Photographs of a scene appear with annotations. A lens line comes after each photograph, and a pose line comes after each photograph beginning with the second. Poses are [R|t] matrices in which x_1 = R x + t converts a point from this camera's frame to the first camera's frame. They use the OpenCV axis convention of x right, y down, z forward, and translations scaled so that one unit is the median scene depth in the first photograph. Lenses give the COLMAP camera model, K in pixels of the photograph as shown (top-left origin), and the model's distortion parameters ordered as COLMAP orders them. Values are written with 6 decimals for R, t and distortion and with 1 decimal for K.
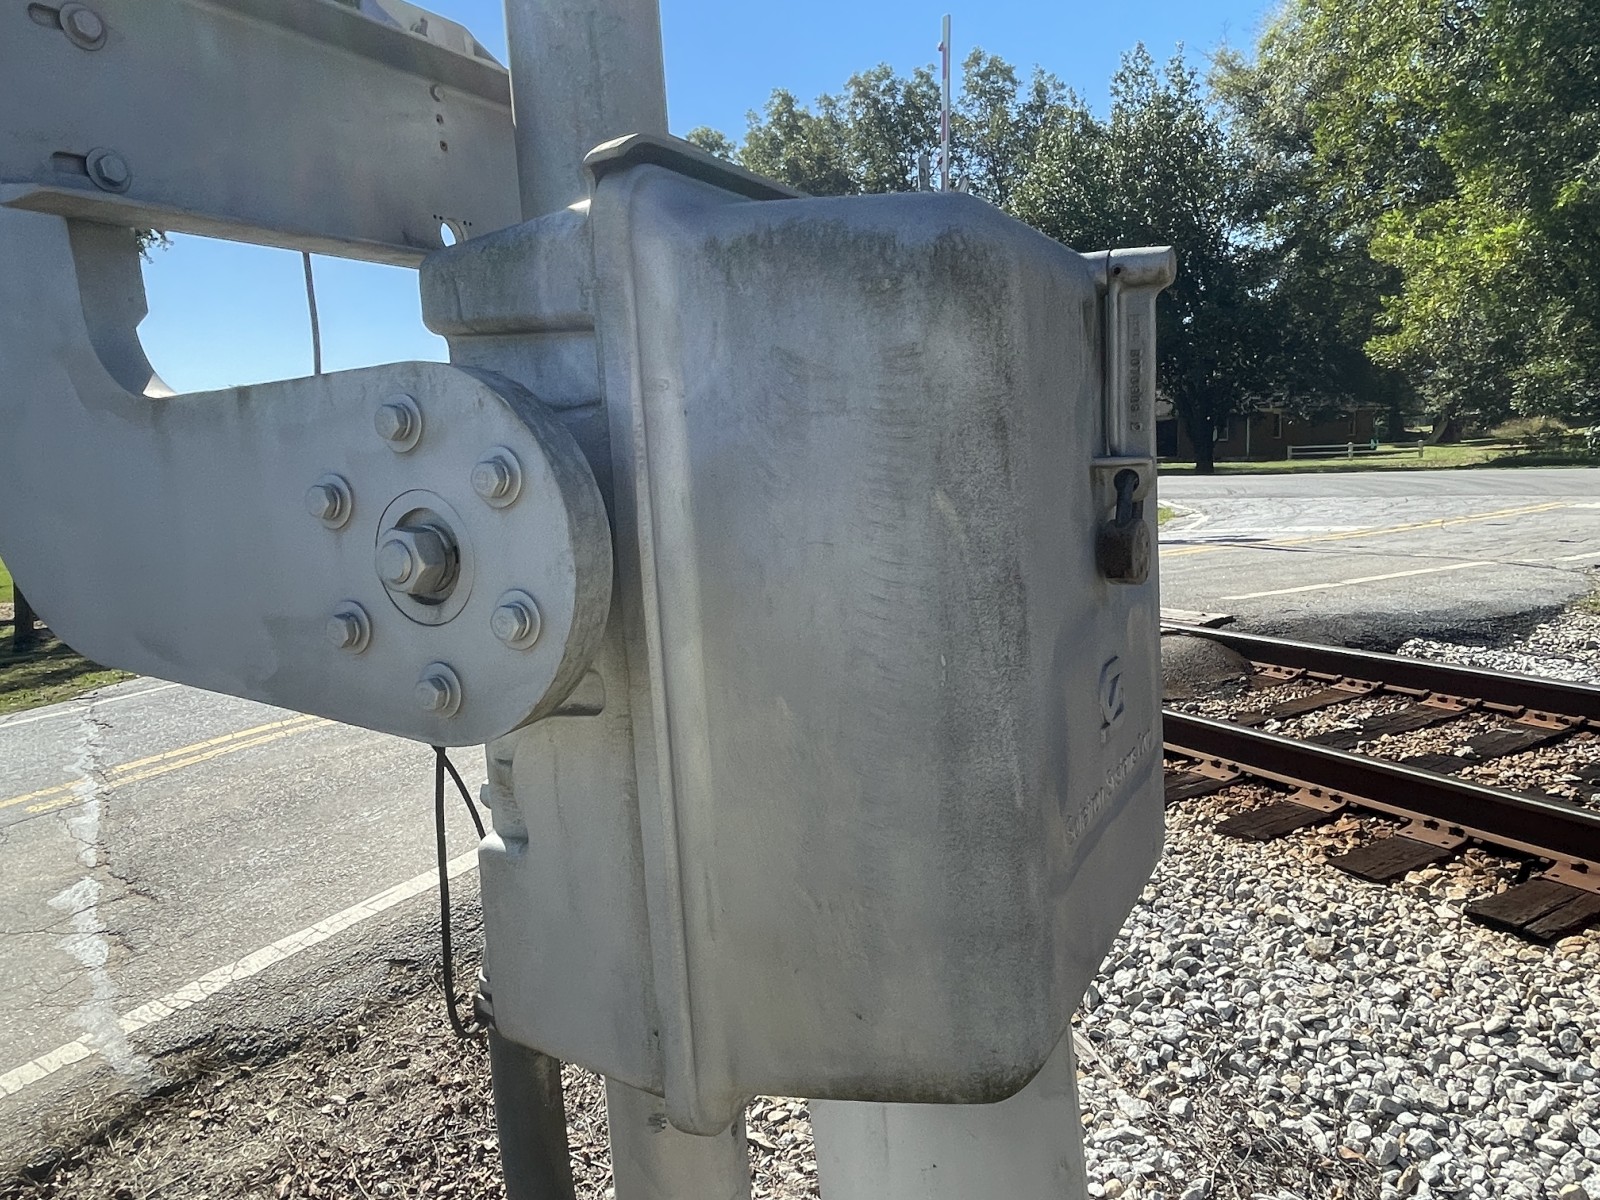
lens RADIAL K [[1092.6, 0, 800.0], [0, 1092.6, 600.0], [0, 0, 1]] dist [-0.003924, -0.001816]
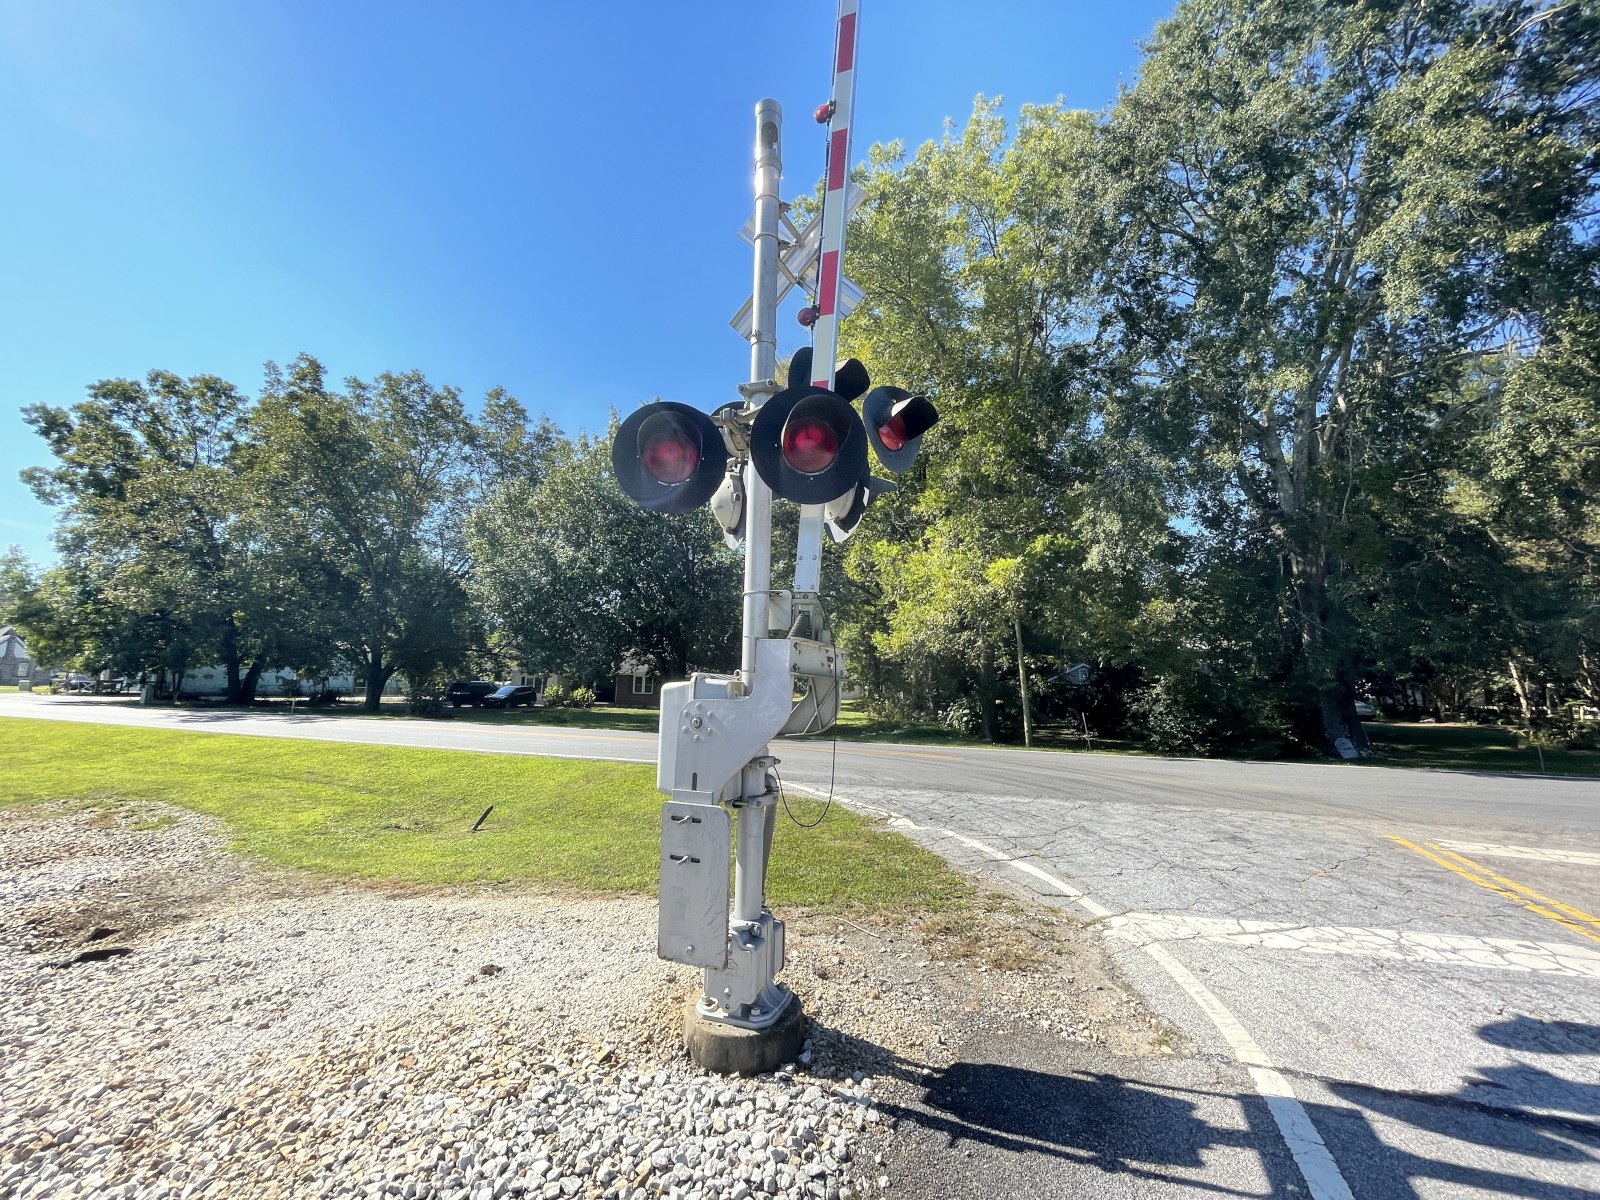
lens RADIAL K [[646.1, 0, 804.6], [0, 646.1, 594.7], [0, 0, 1]] dist [-0.001628, -0.000025]
pose [[0.769109, 0.153962, 0.620296, 0.000296], [0.026153, 0.962156, -0.271241, -0.060540], [-0.638582, 0.224837, 0.735976, 0.359290]]
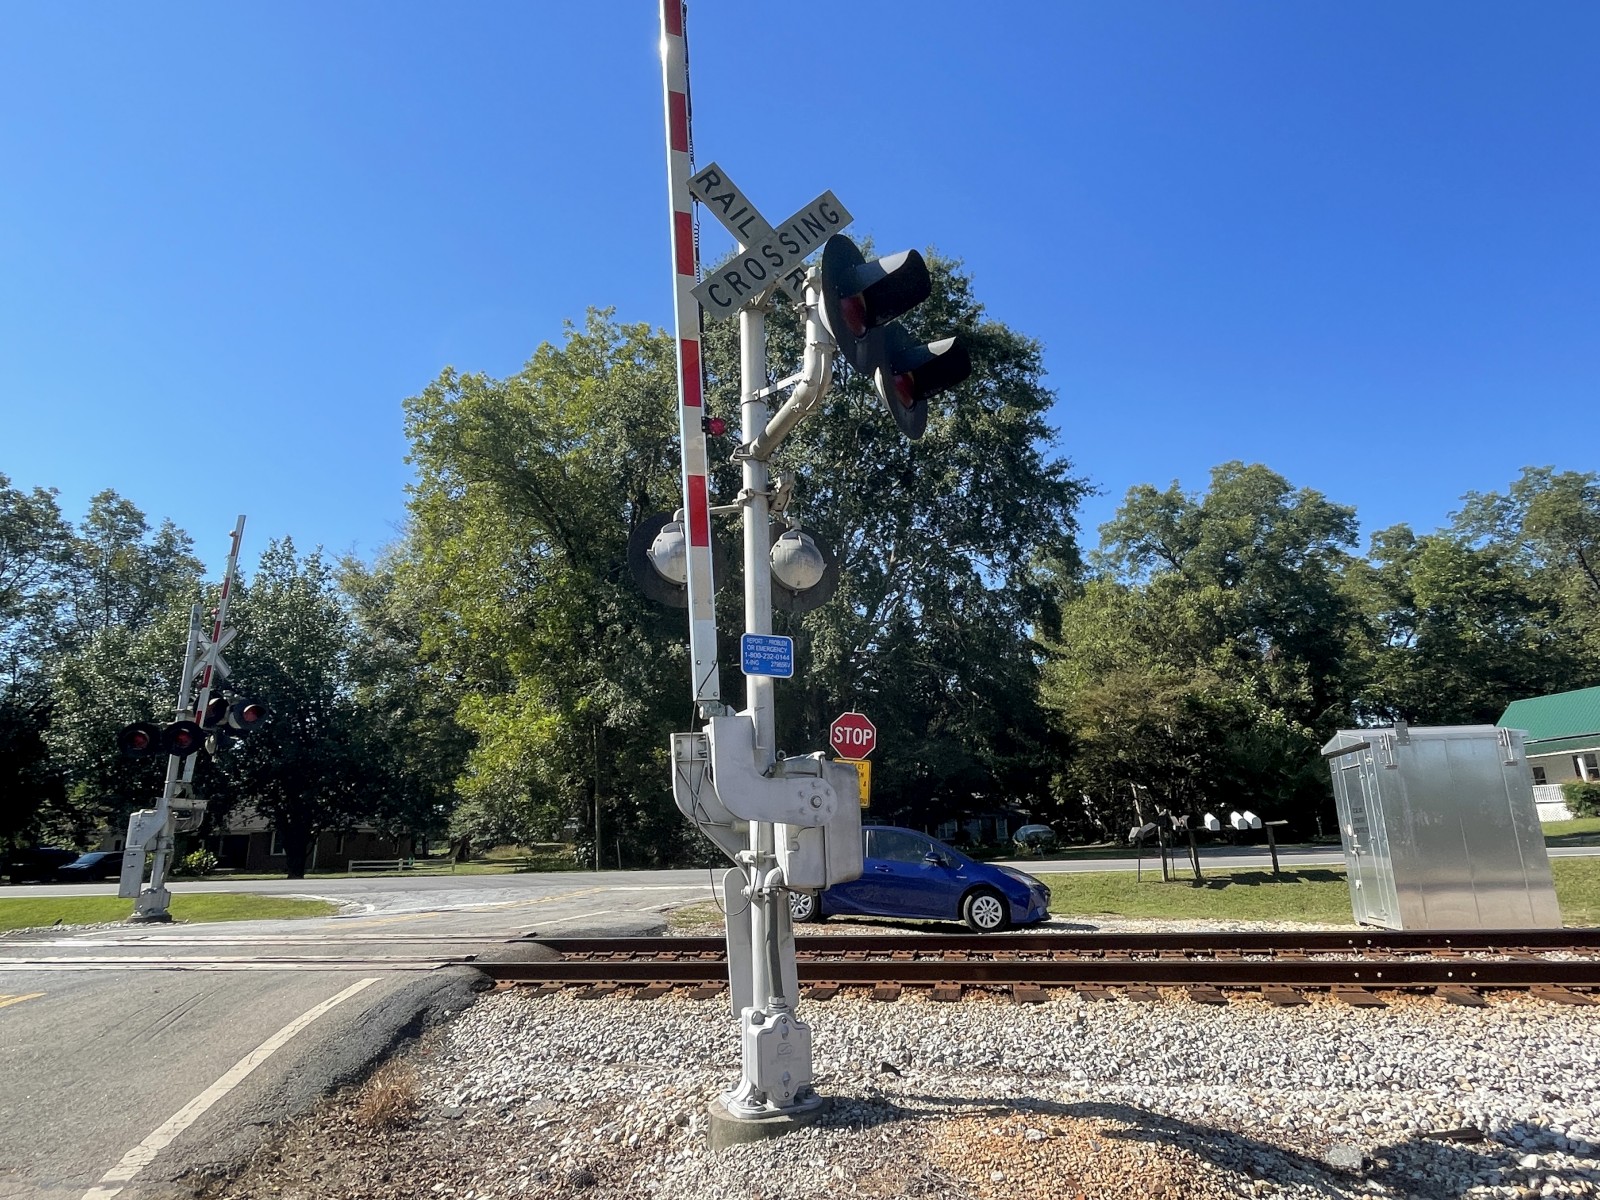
lens RADIAL K [[908.4, 0, 800.7], [0, 908.4, 595.5], [0, 0, 1]] dist [0.000580, -0.000424]
pose [[0.622621, 0.238757, 0.745210, -0.097433], [0.094098, 0.922563, -0.374197, 0.017821], [-0.776845, 0.303105, 0.551941, -0.052259]]
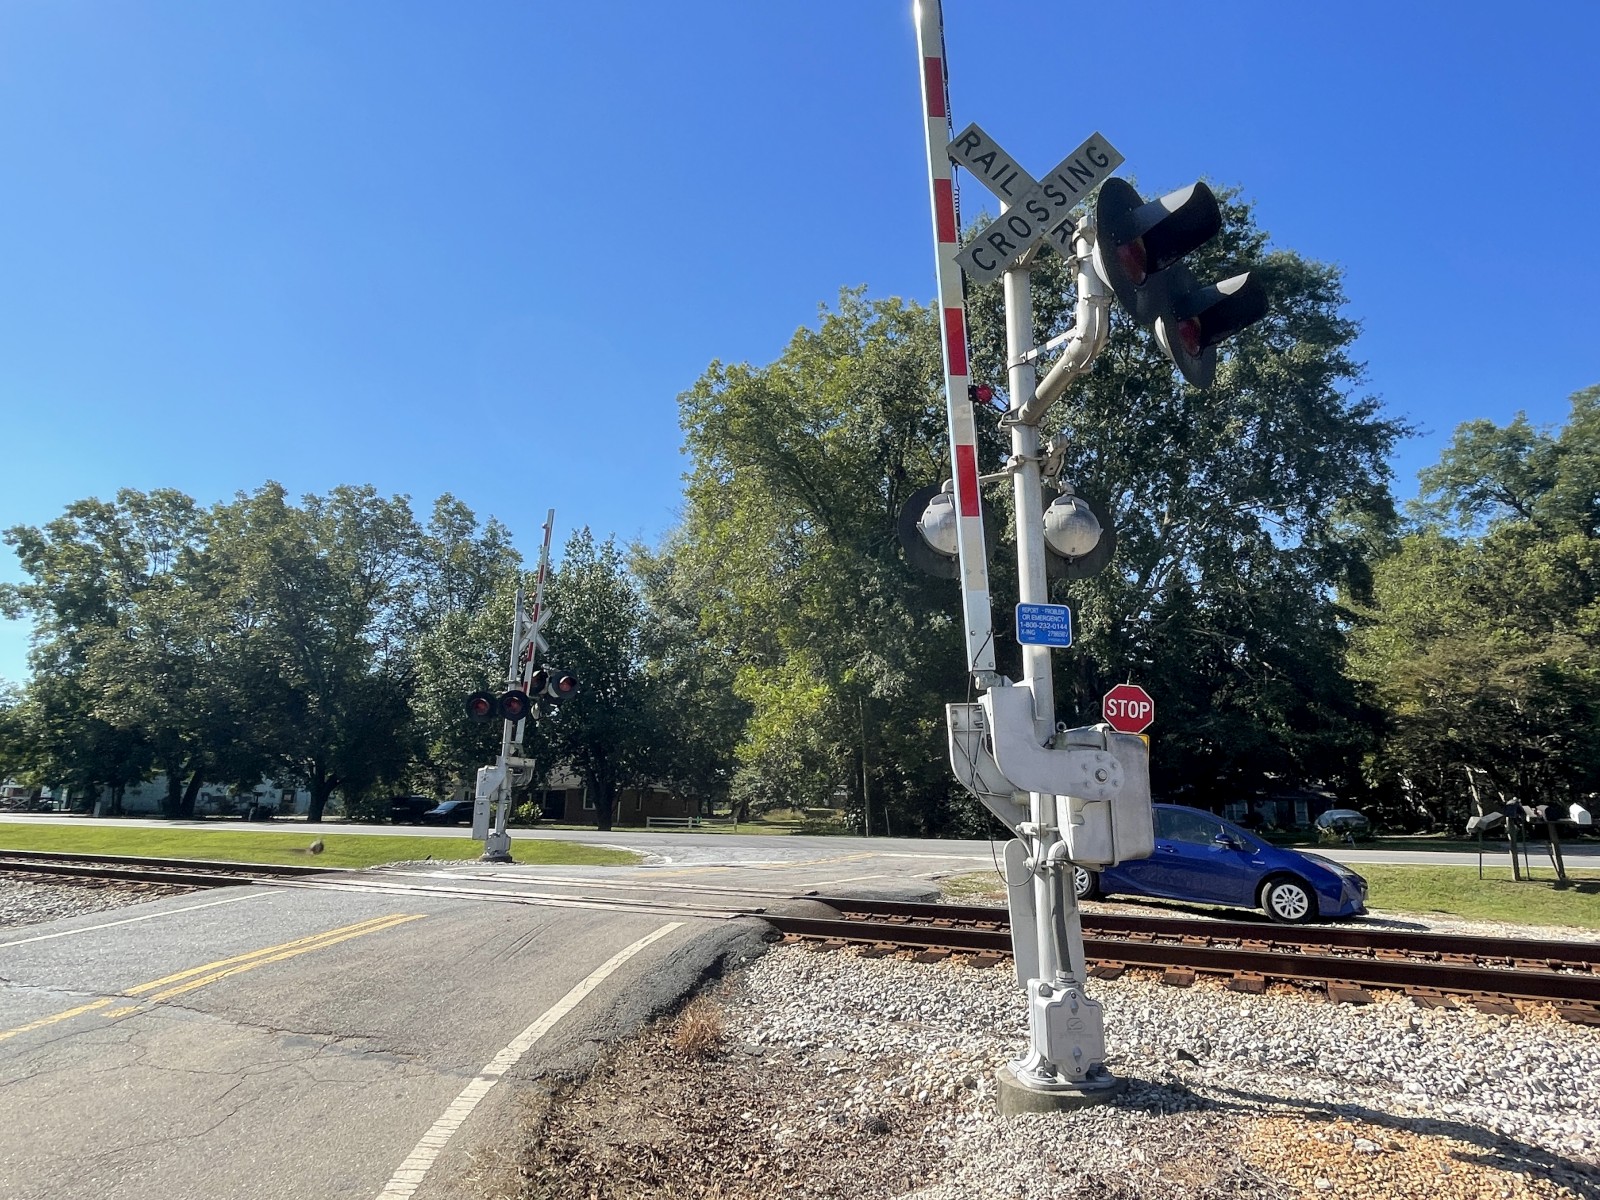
lens RADIAL K [[907.1, 0, 805.3], [0, 907.1, 596.2], [0, 0, 1]] dist [0.000690, 0.000284]
pose [[0.810233, 0.197237, 0.551924, -0.099186], [0.018873, 0.932408, -0.360914, 0.018028], [-0.585804, 0.302841, 0.751746, -0.051242]]
